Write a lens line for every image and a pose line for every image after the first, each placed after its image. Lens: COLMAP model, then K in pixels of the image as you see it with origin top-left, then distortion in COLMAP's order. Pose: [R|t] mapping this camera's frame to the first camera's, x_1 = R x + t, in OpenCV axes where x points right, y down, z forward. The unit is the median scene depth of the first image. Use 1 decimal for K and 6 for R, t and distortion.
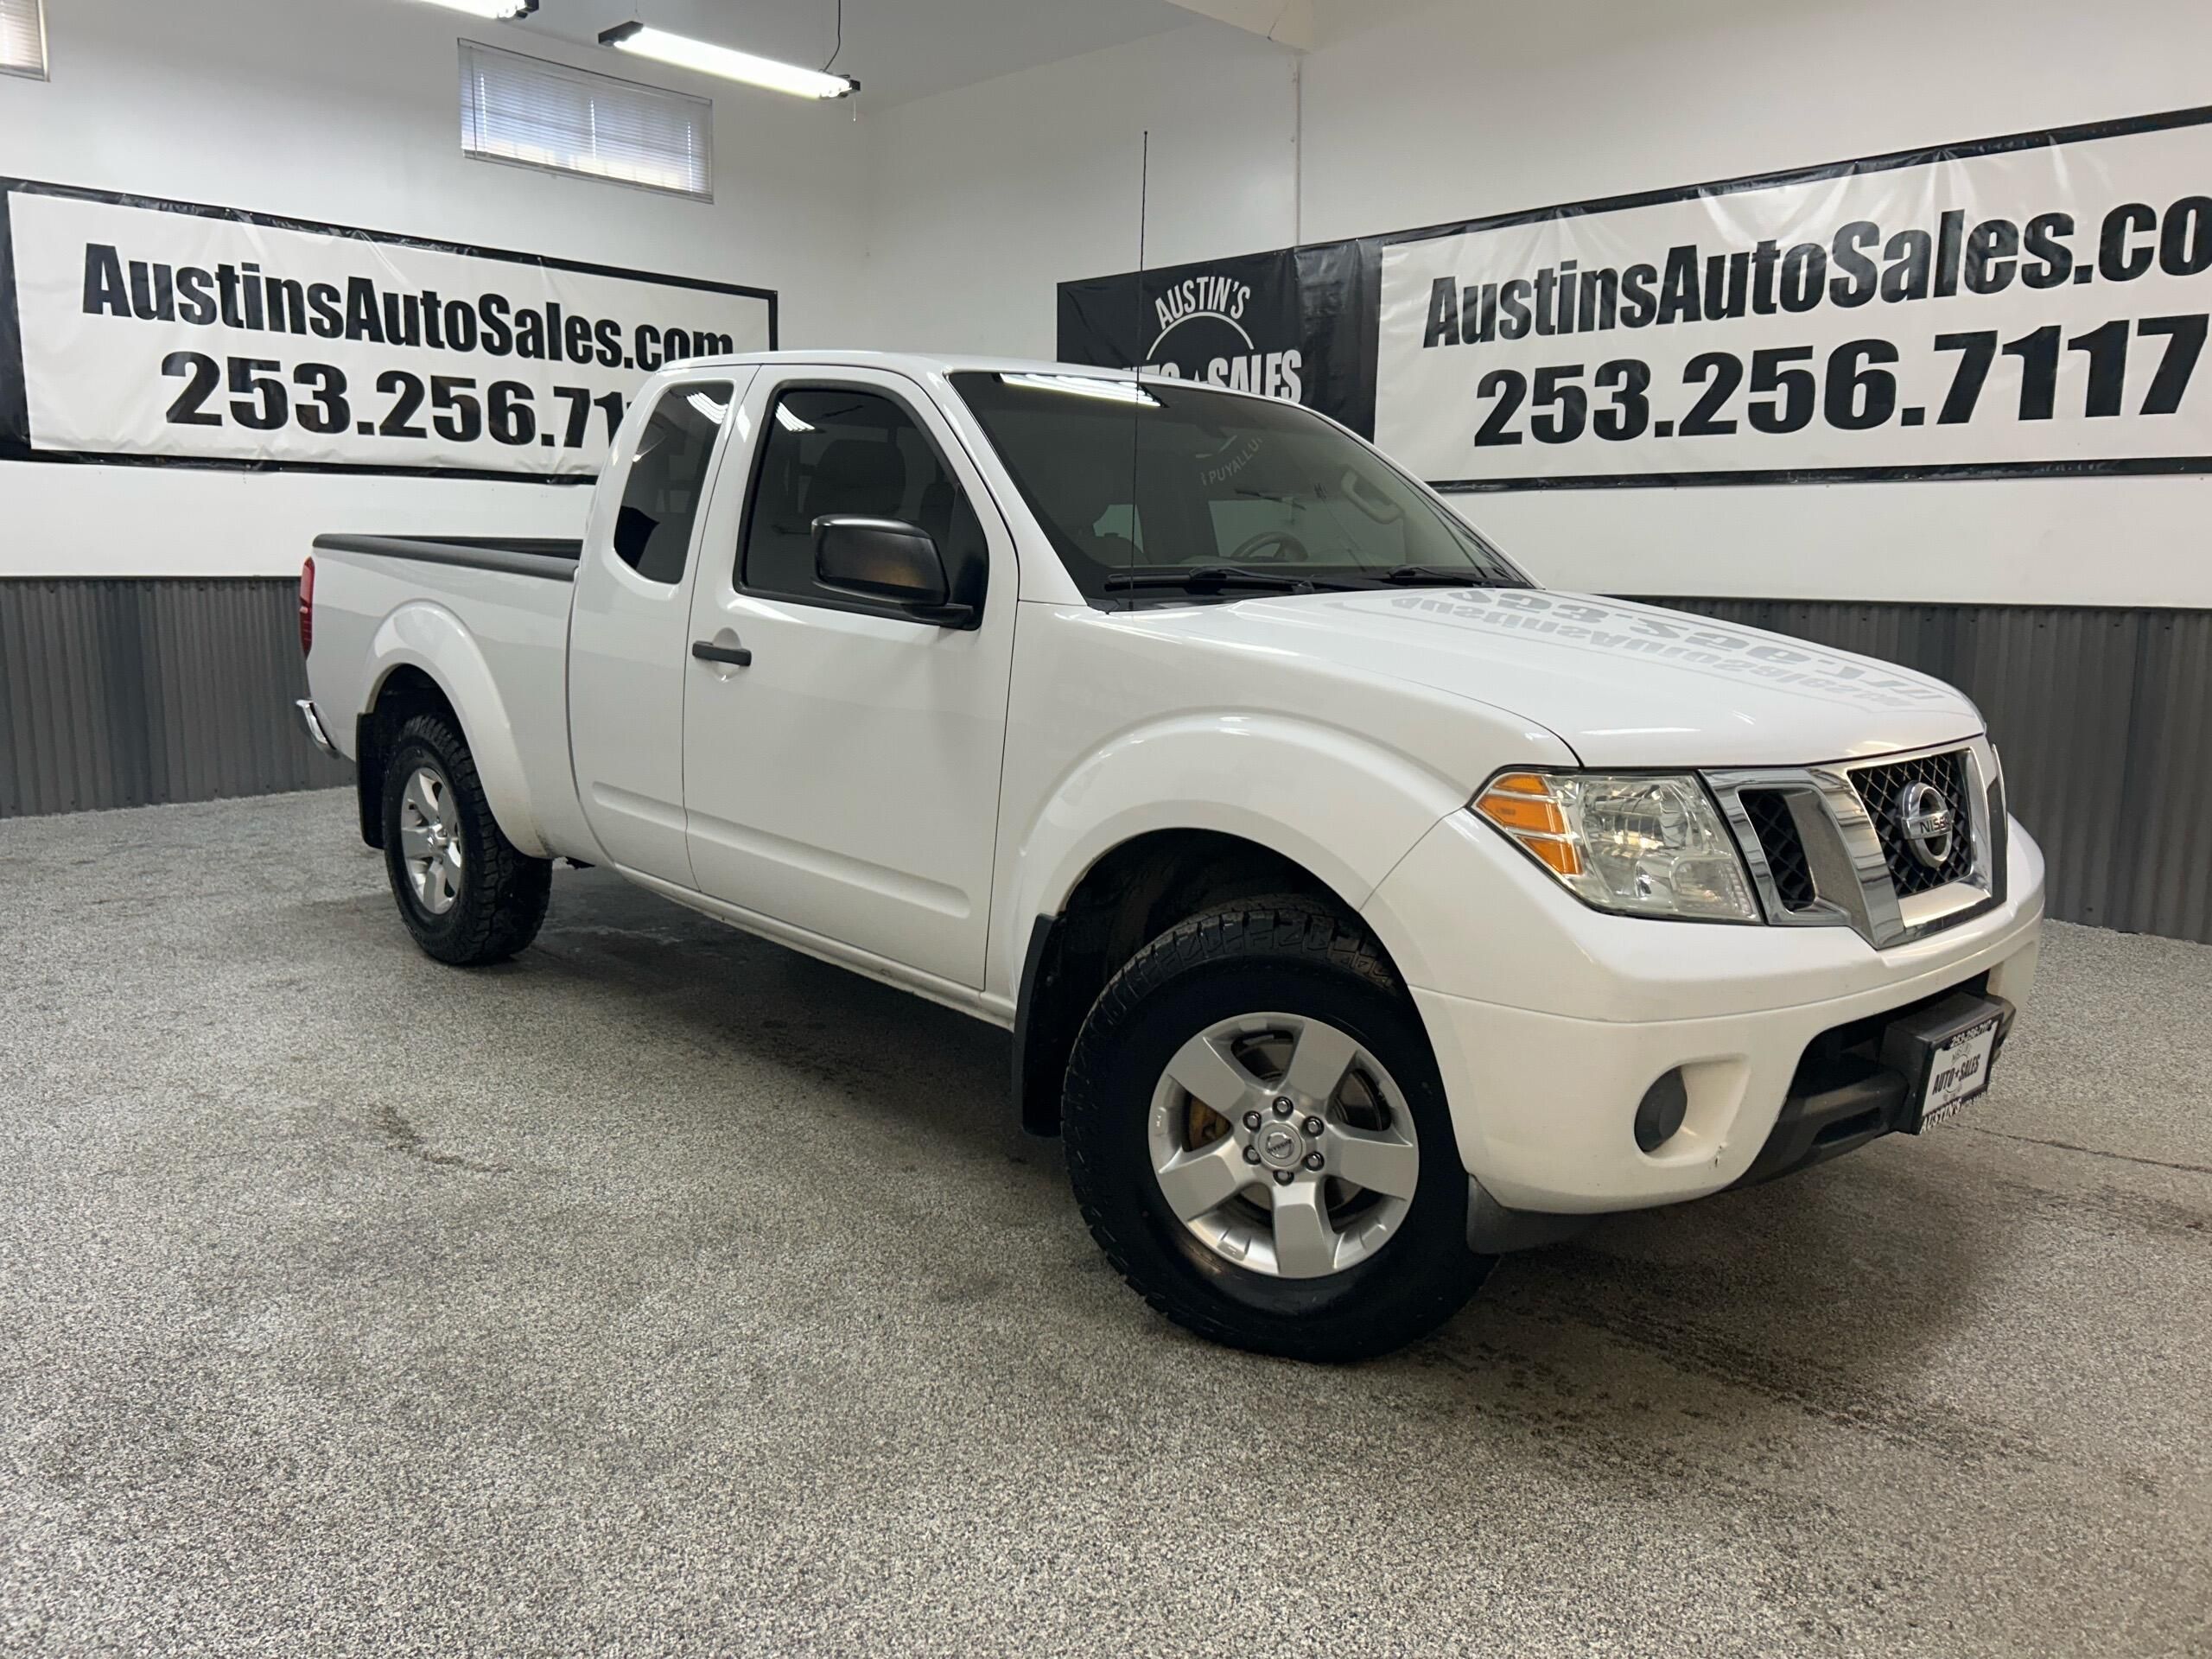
lens RADIAL K [[1654.3, 0, 1092.9], [0, 1654.3, 813.7], [0, 0, 1]] dist [0.032500, -0.029352]
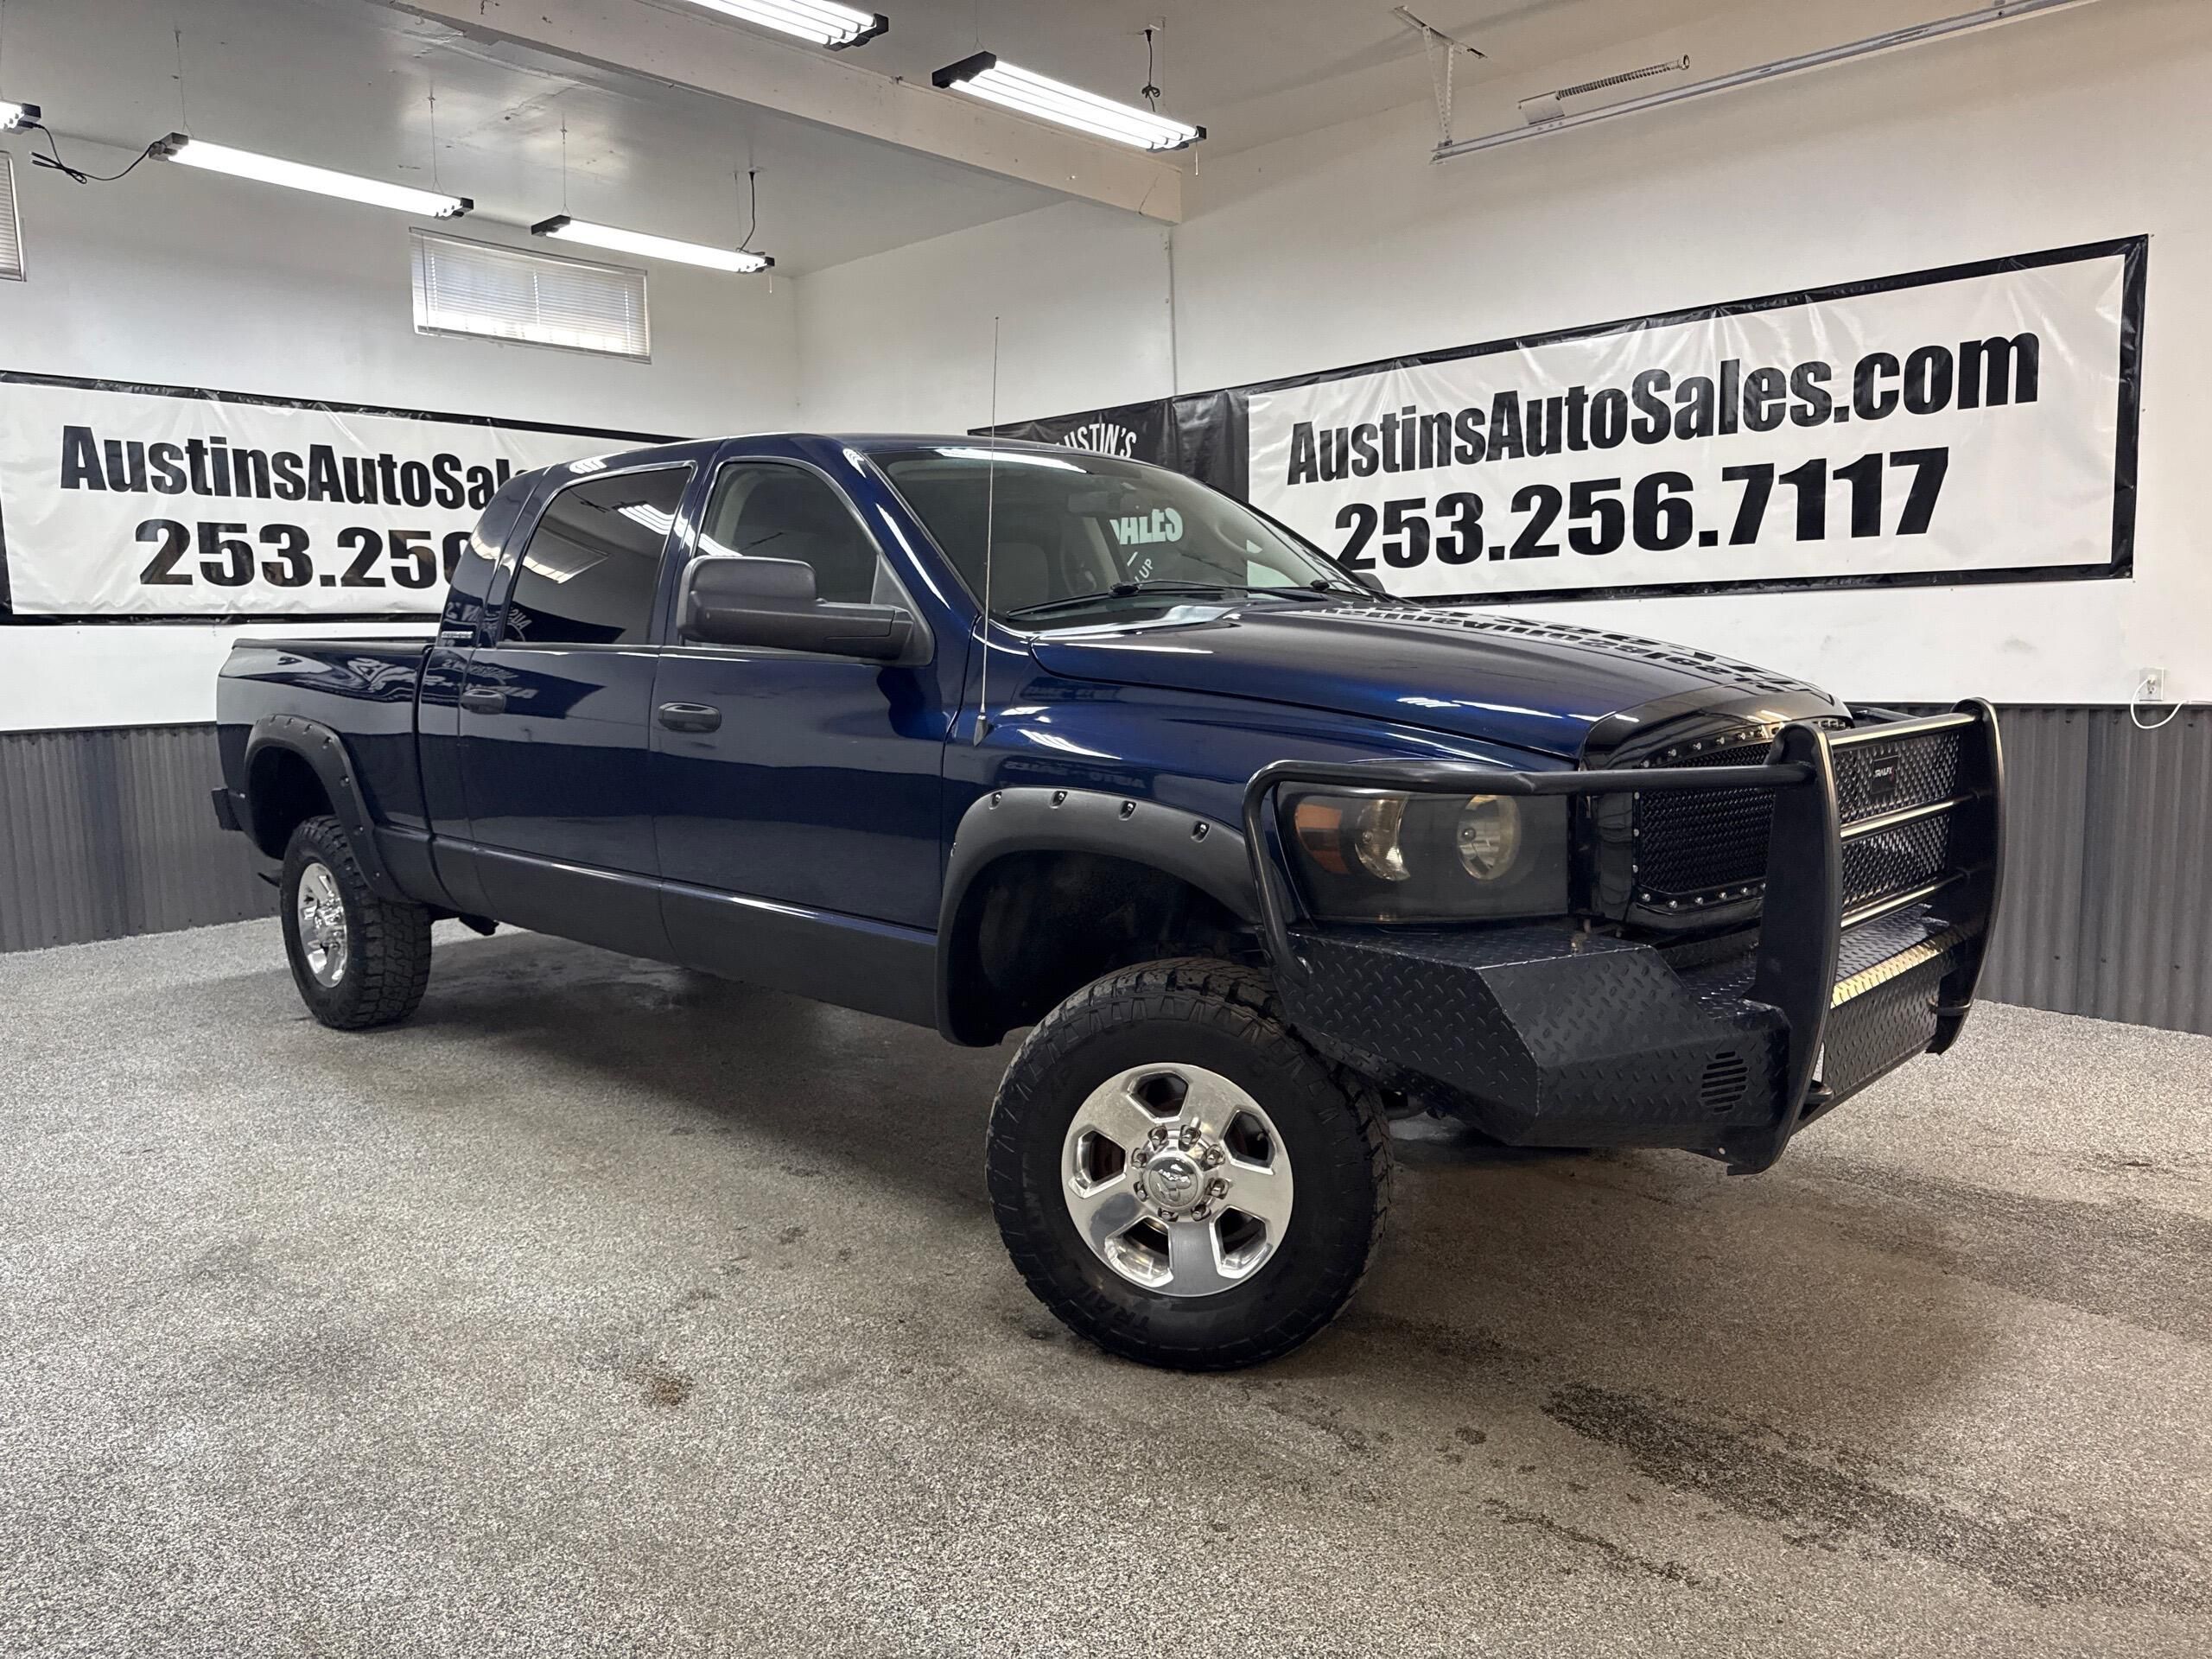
lens RADIAL K [[1561.9, 0, 1116.4], [0, 1561.9, 814.9], [0, 0, 1]] dist [0.007246, -0.011922]
pose [[0.998884, -0.034895, 0.031822, 0.046886], [0.036284, 0.998364, -0.044180, -0.017578], [-0.030228, 0.045285, 0.998517, -0.033895]]
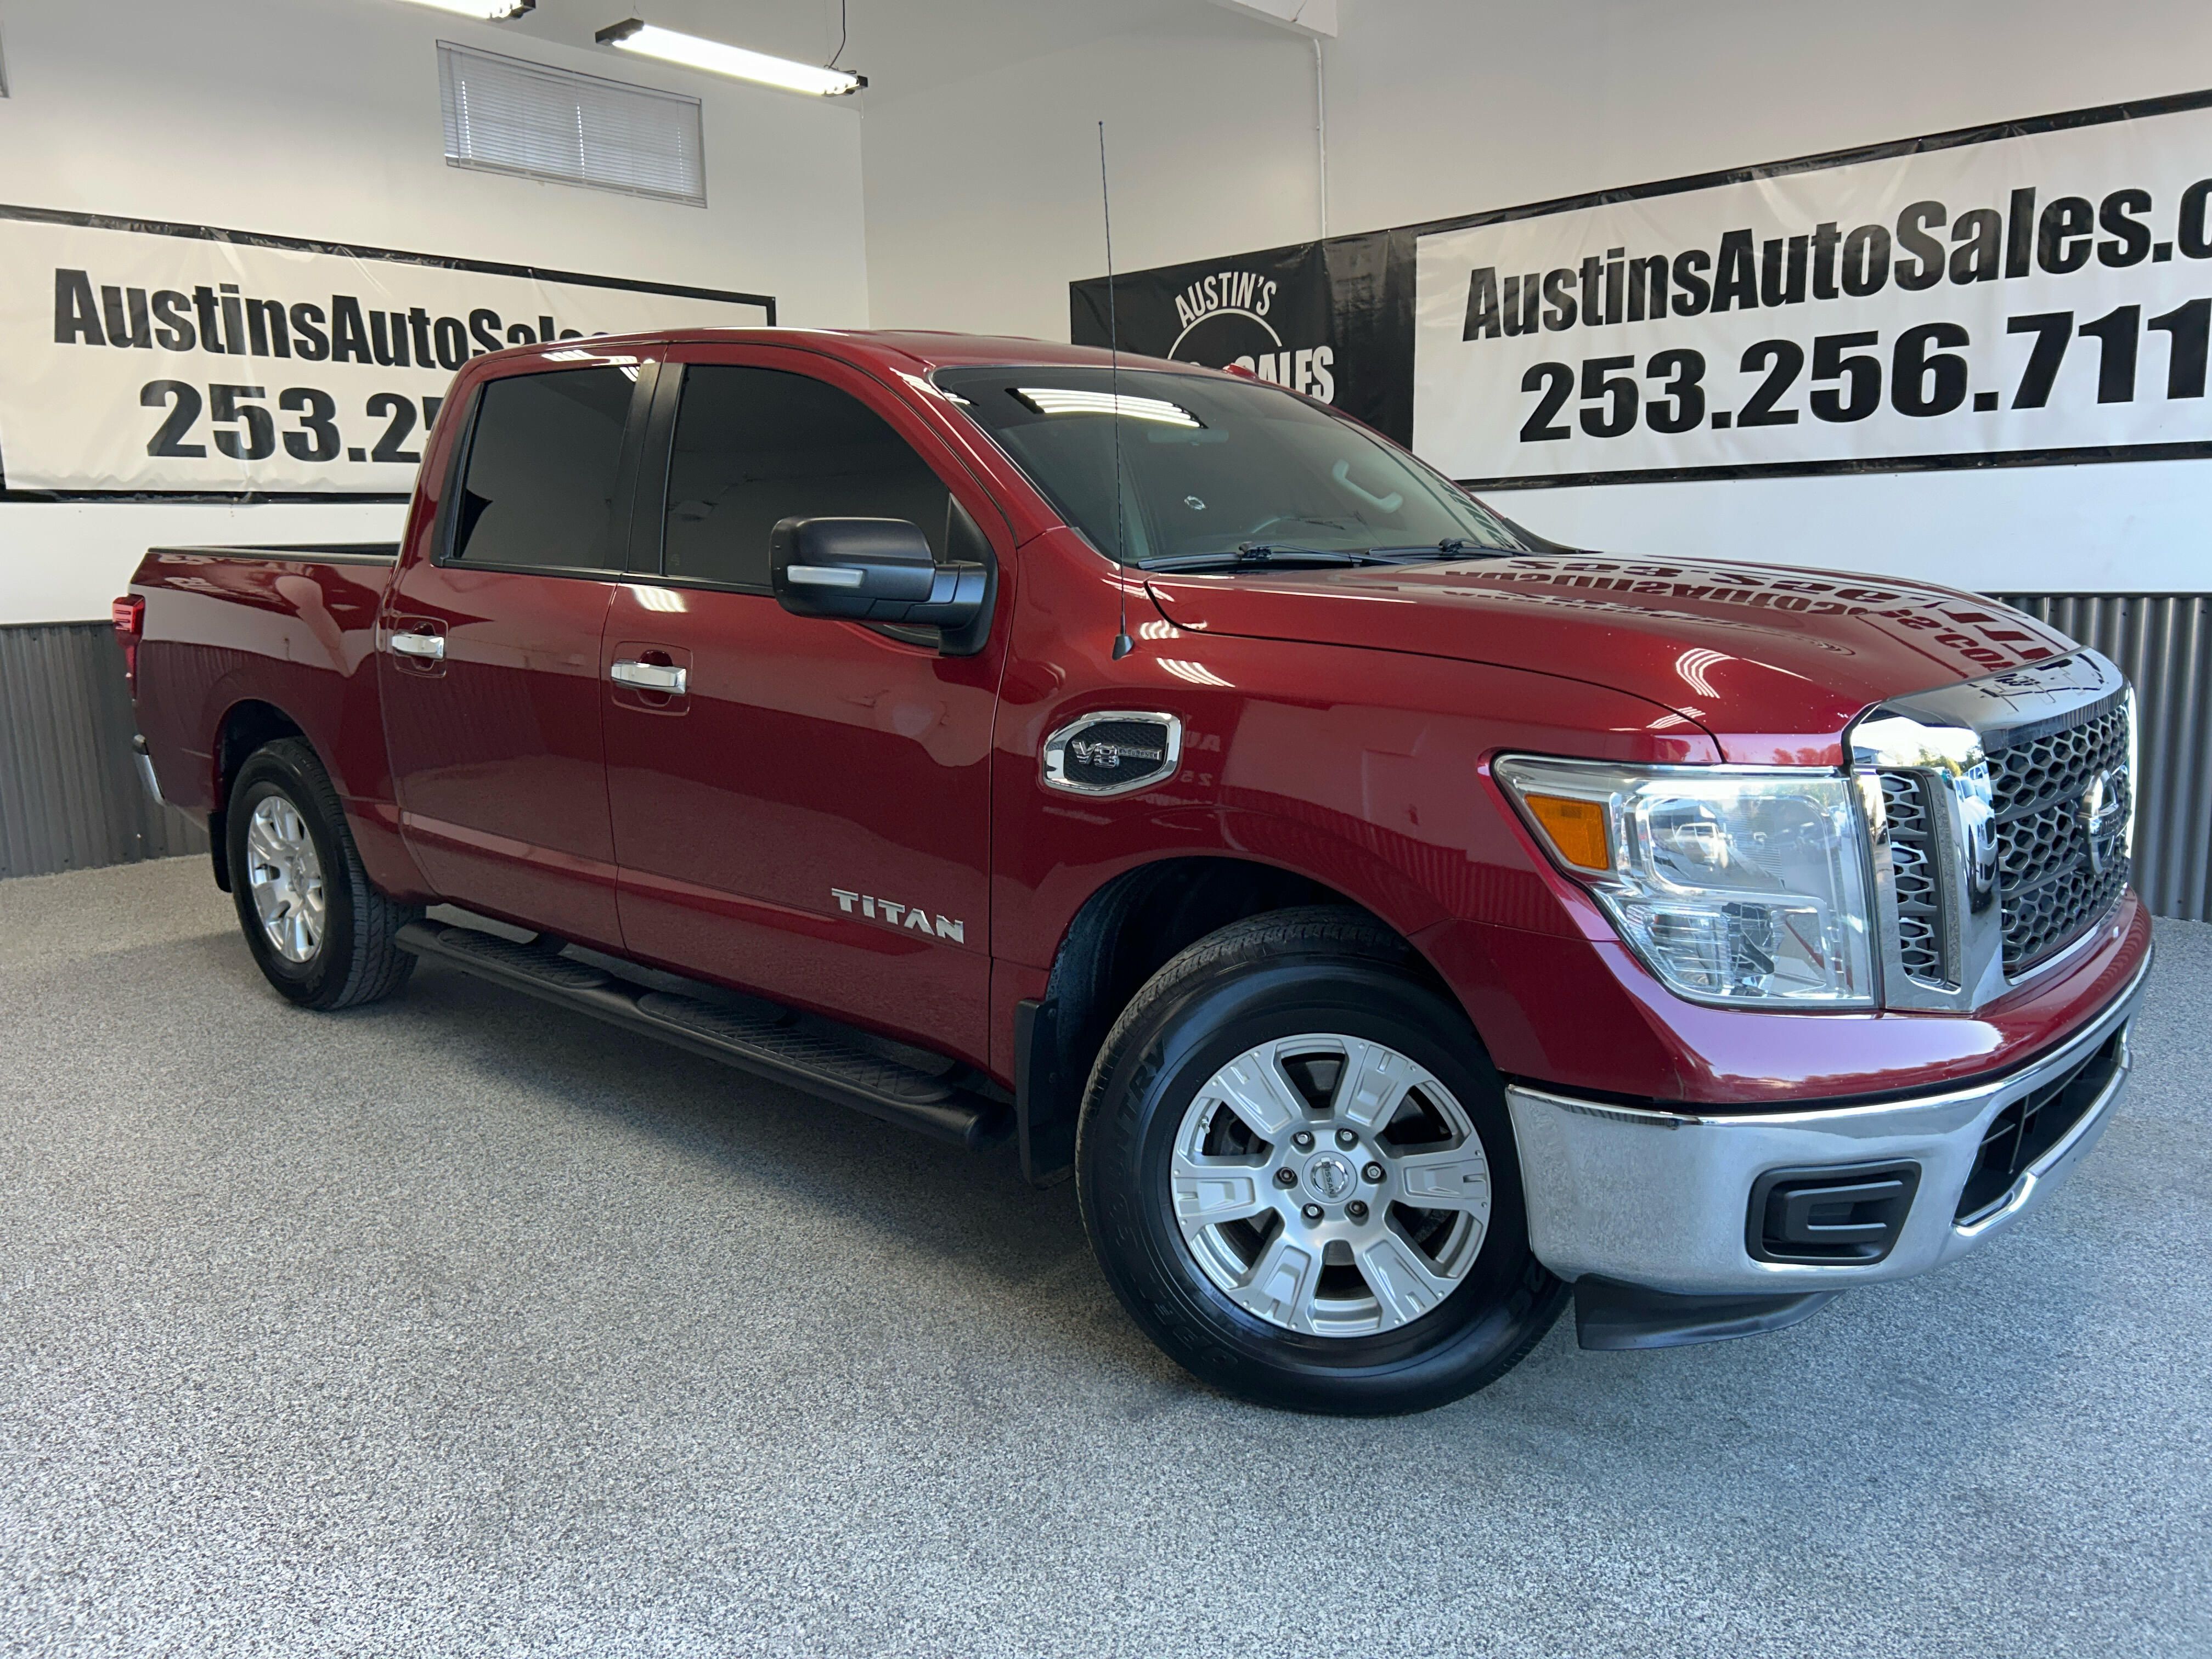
lens RADIAL K [[1650.0, 0, 1104.5], [0, 1650.0, 828.4], [0, 0, 1]] dist [0.037598, -0.038219]
pose [[0.998870, -0.035566, 0.031539, -0.055562], [0.035077, 0.999257, 0.015949, -0.021188], [-0.032083, -0.014824, 0.999375, 0.038935]]
